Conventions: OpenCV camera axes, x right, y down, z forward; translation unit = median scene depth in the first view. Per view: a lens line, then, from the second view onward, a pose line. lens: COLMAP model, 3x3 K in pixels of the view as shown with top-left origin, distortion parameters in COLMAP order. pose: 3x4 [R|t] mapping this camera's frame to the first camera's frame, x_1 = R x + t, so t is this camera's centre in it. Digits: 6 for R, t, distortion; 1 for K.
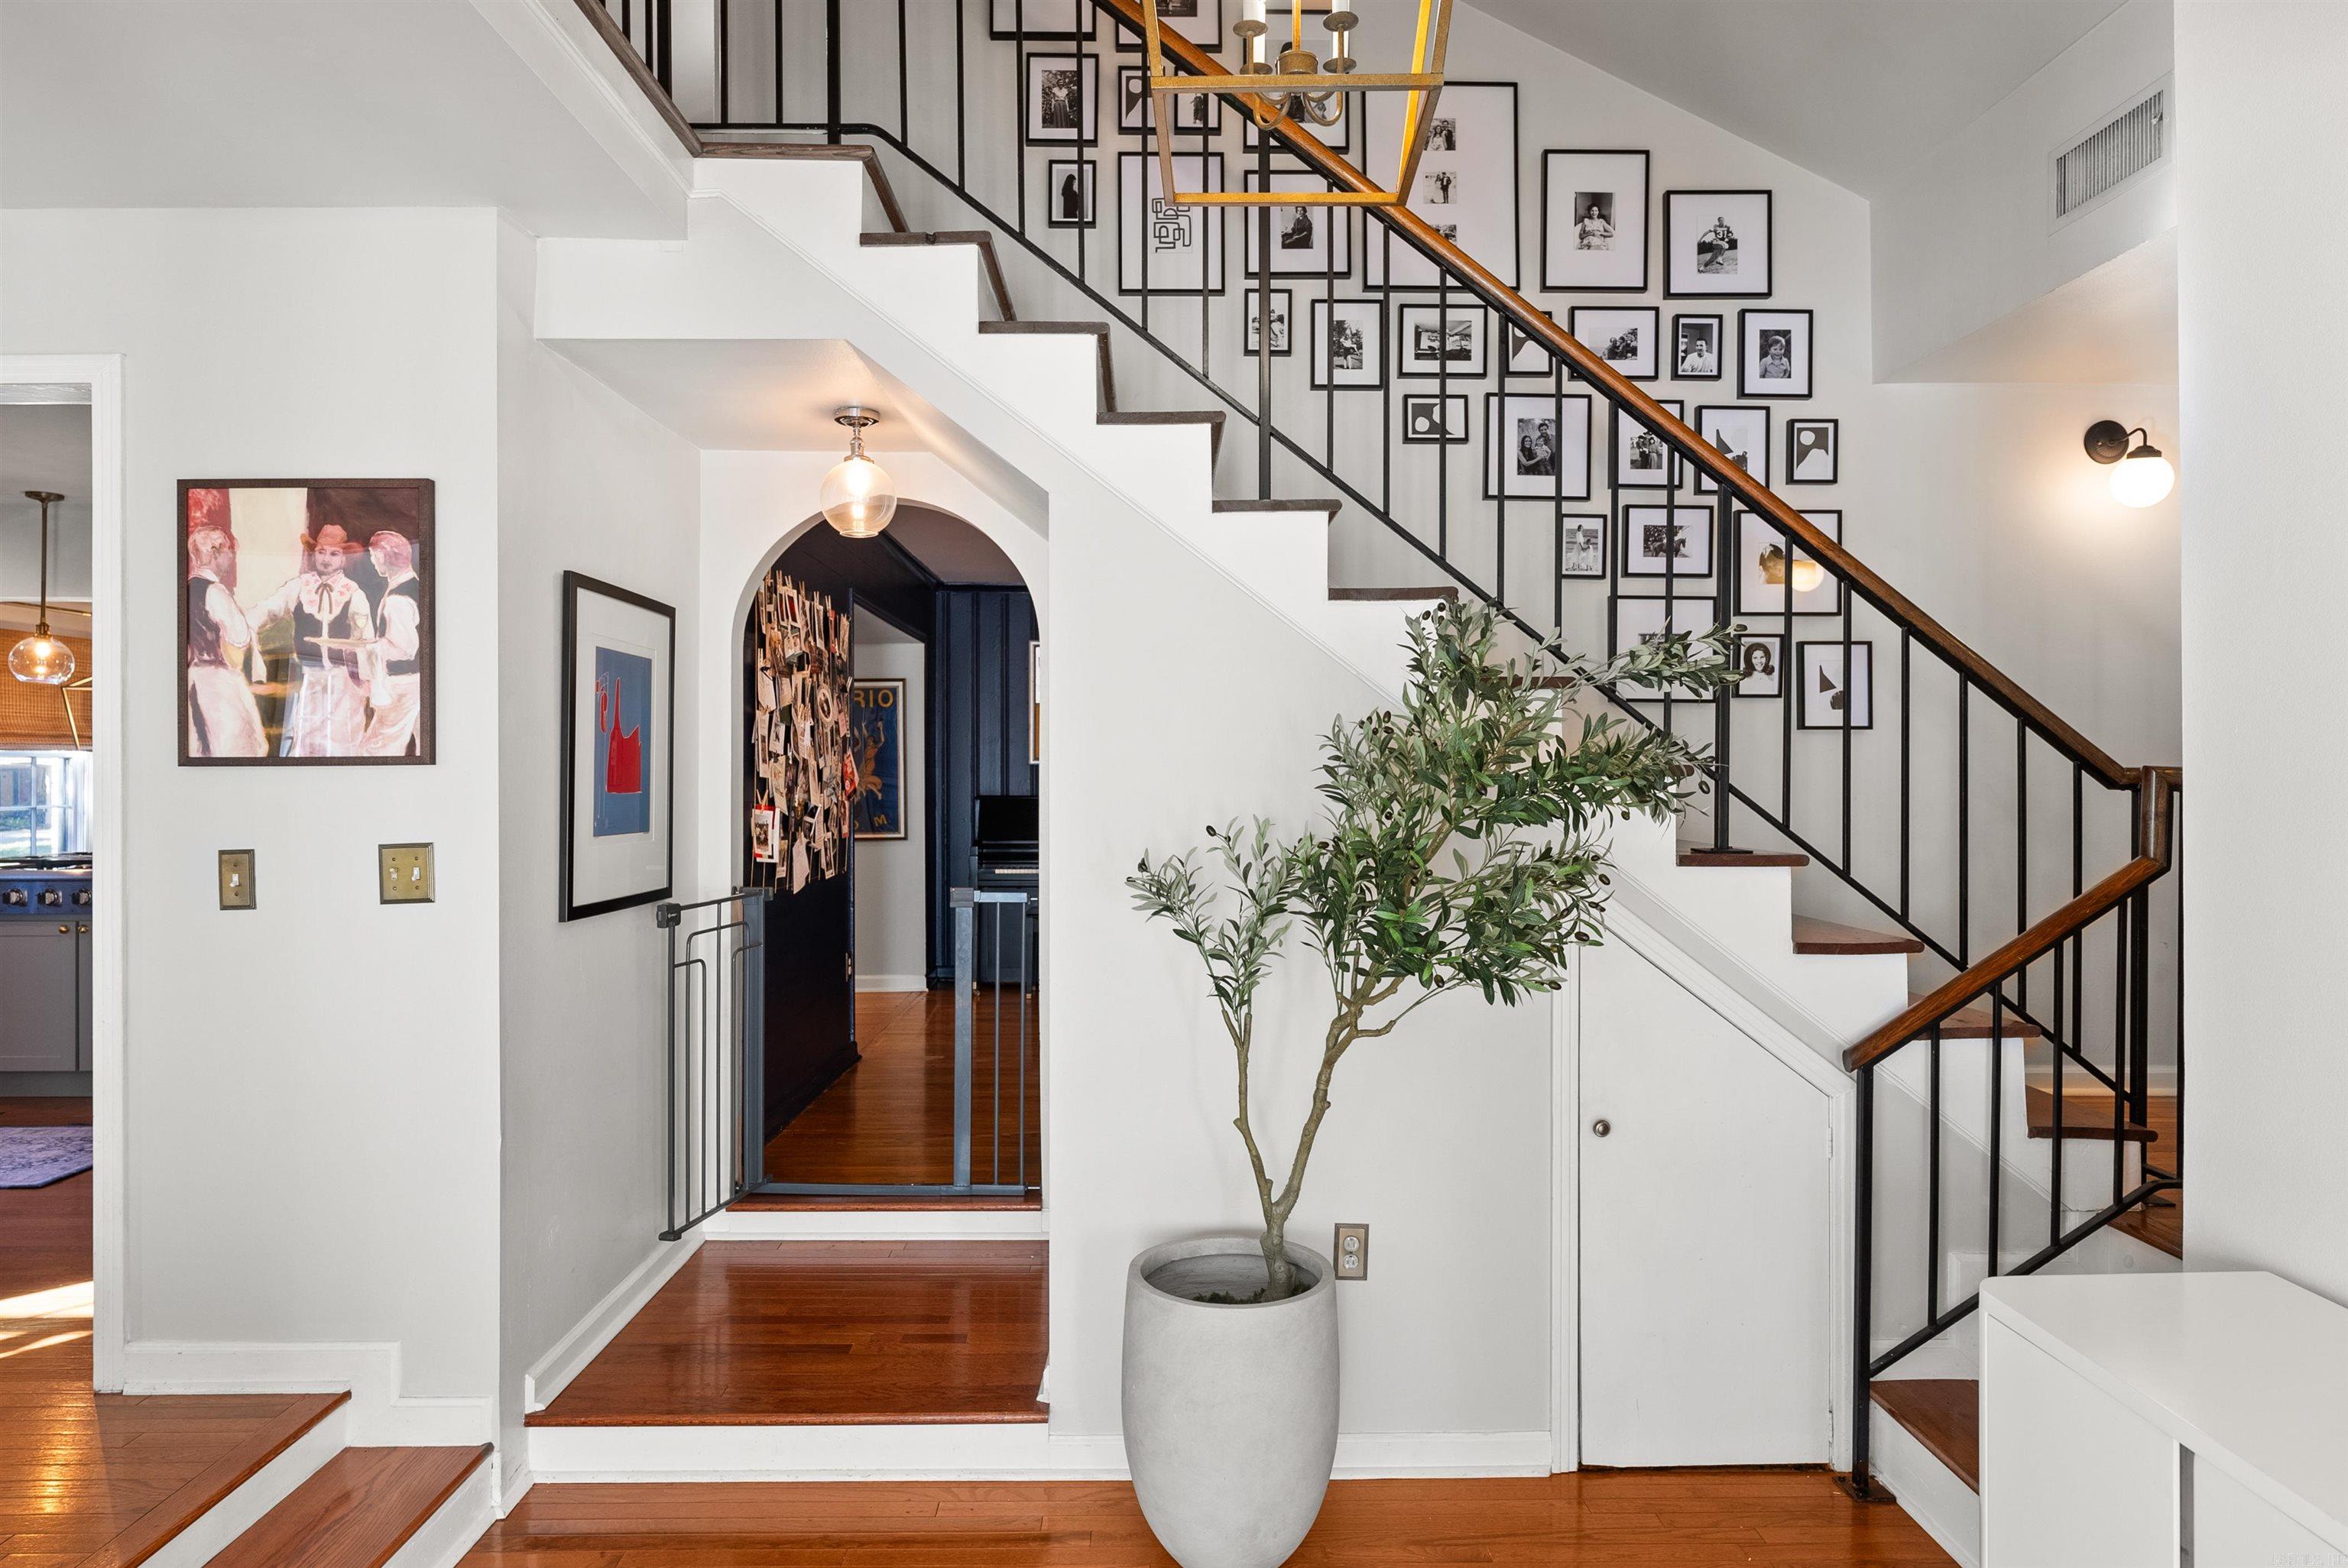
lens RADIAL K [[1381.5, 0, 1176.8], [0, 1381.5, 778.1], [0, 0, 1]] dist [-0.003326, 0.000737]
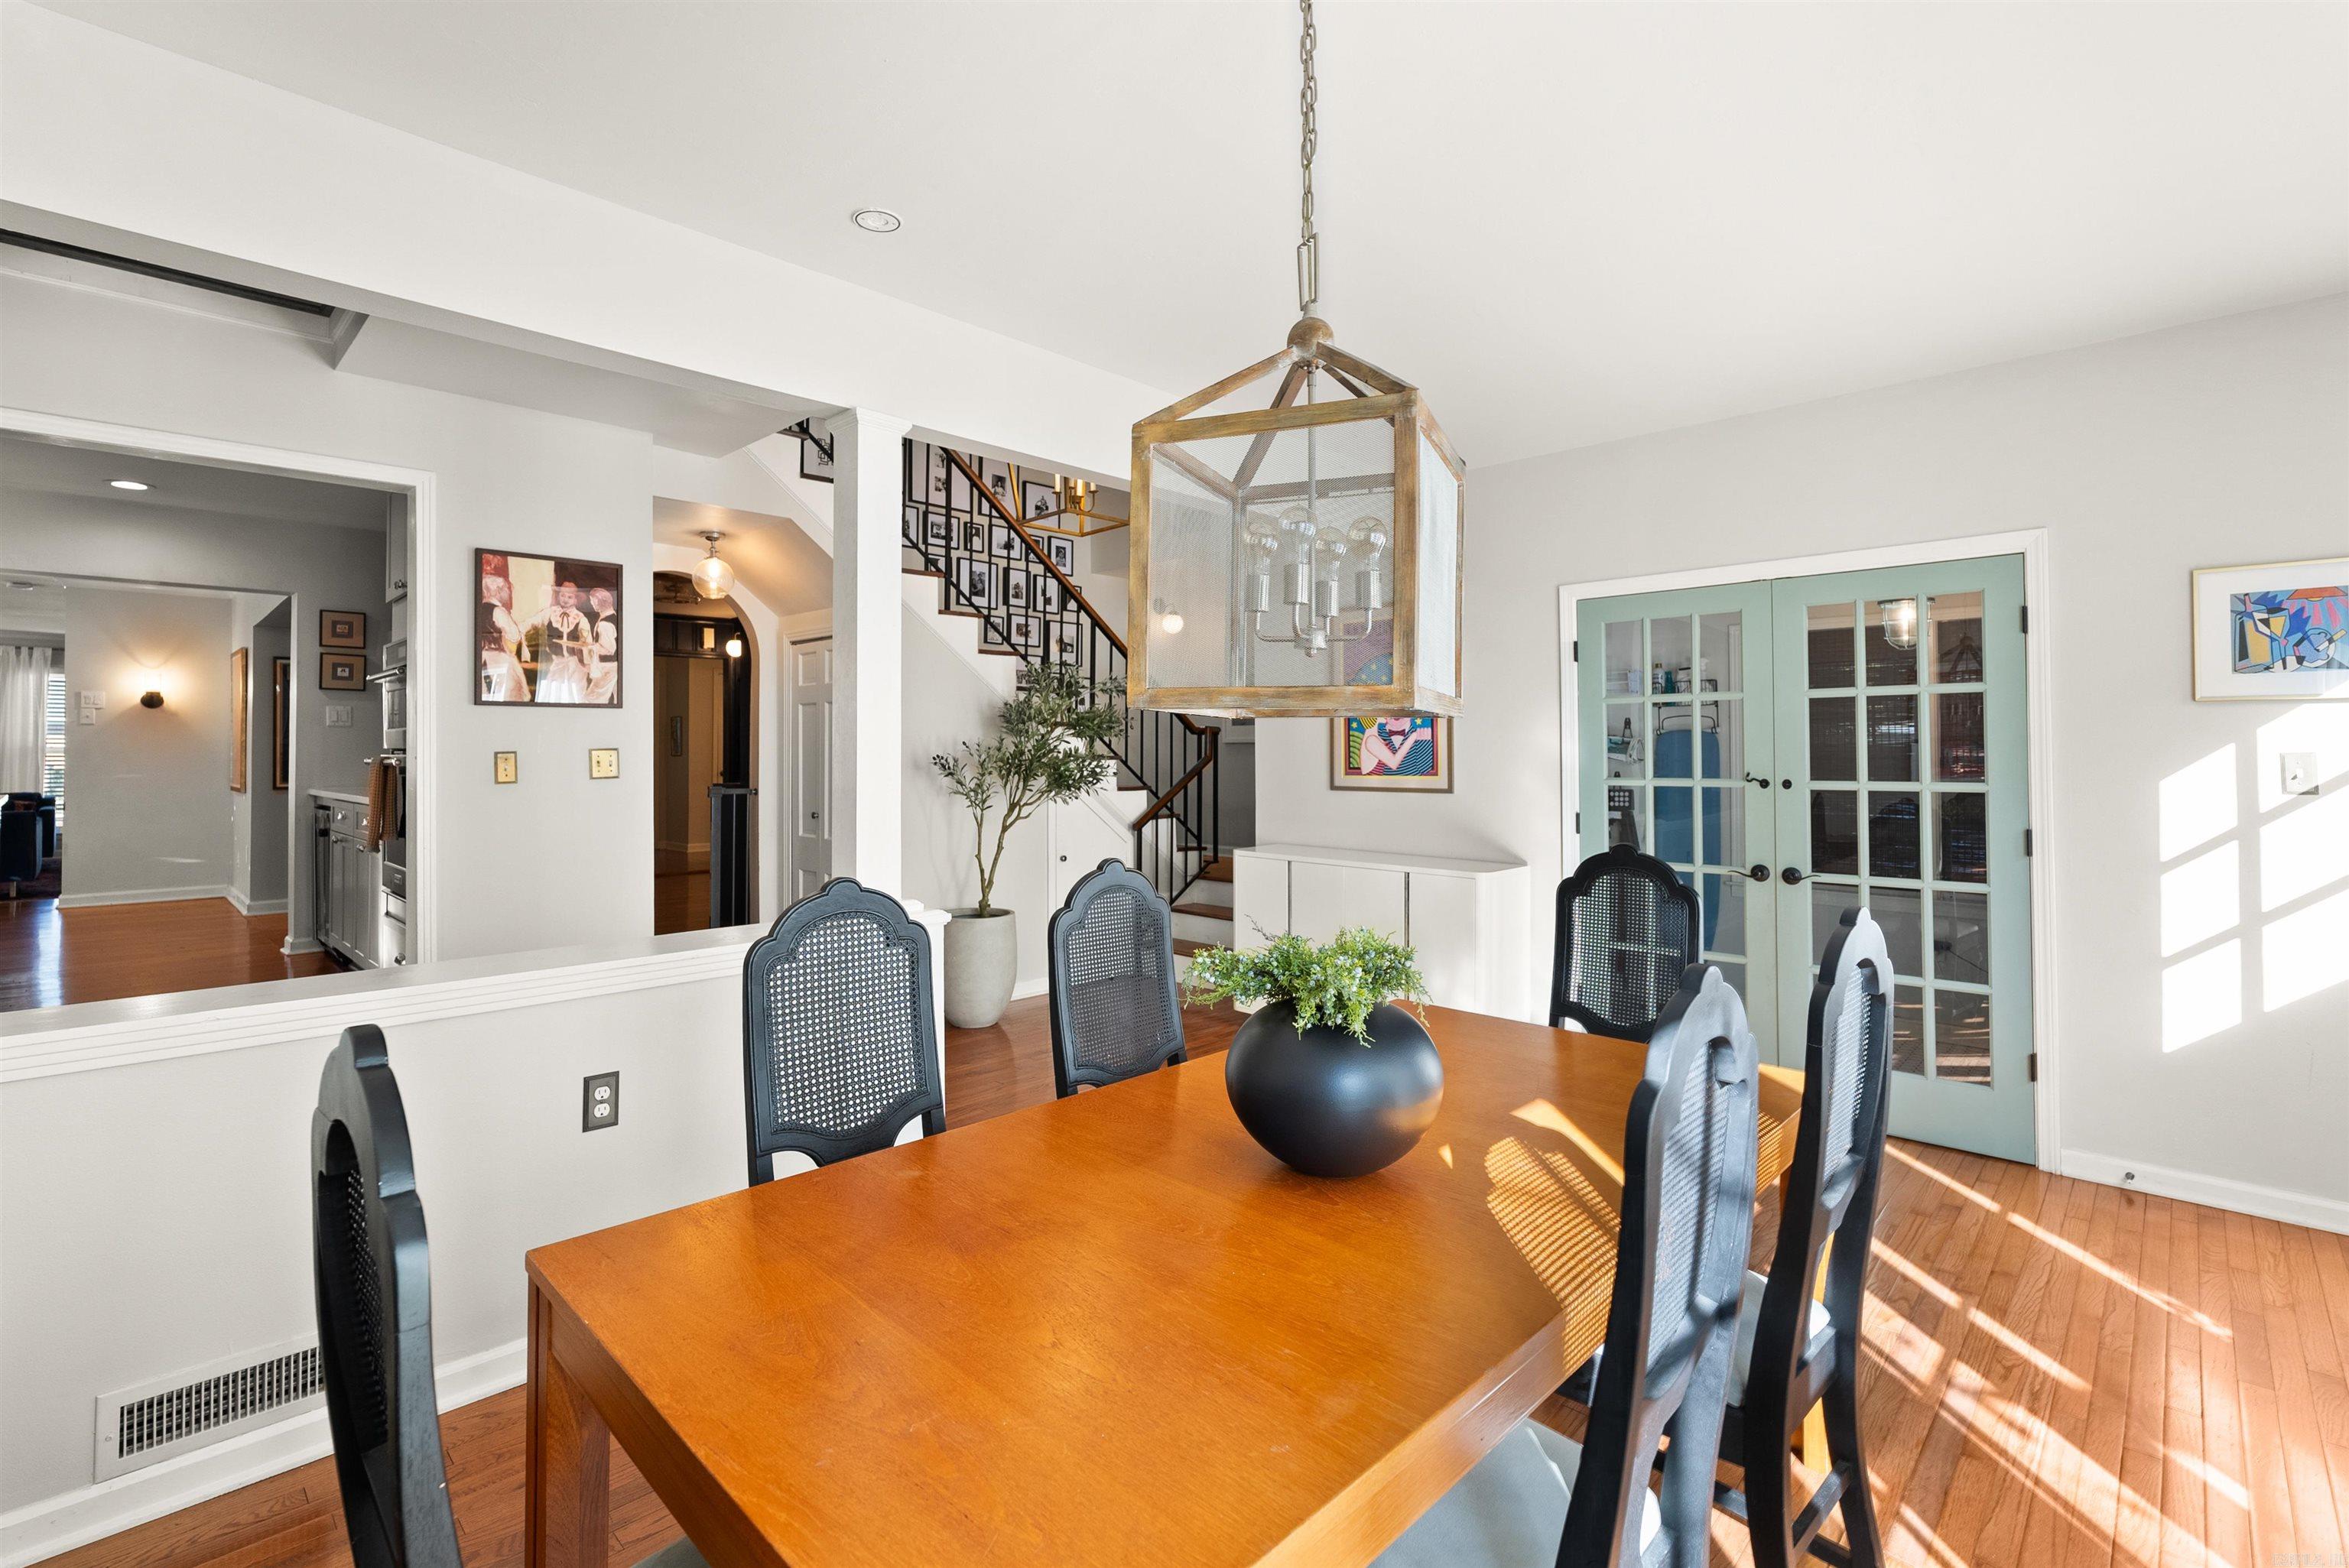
lens RADIAL K [[1046.7, 0, 1173.2], [0, 1046.7, 768.6], [0, 0, 1]] dist [-0.010760, 0.000136]
pose [[0.706610, -0.010082, 0.707532, -1.042281], [0.004506, 0.999942, 0.009749, 0.065484], [-0.707589, -0.003701, 0.706614, -0.617696]]
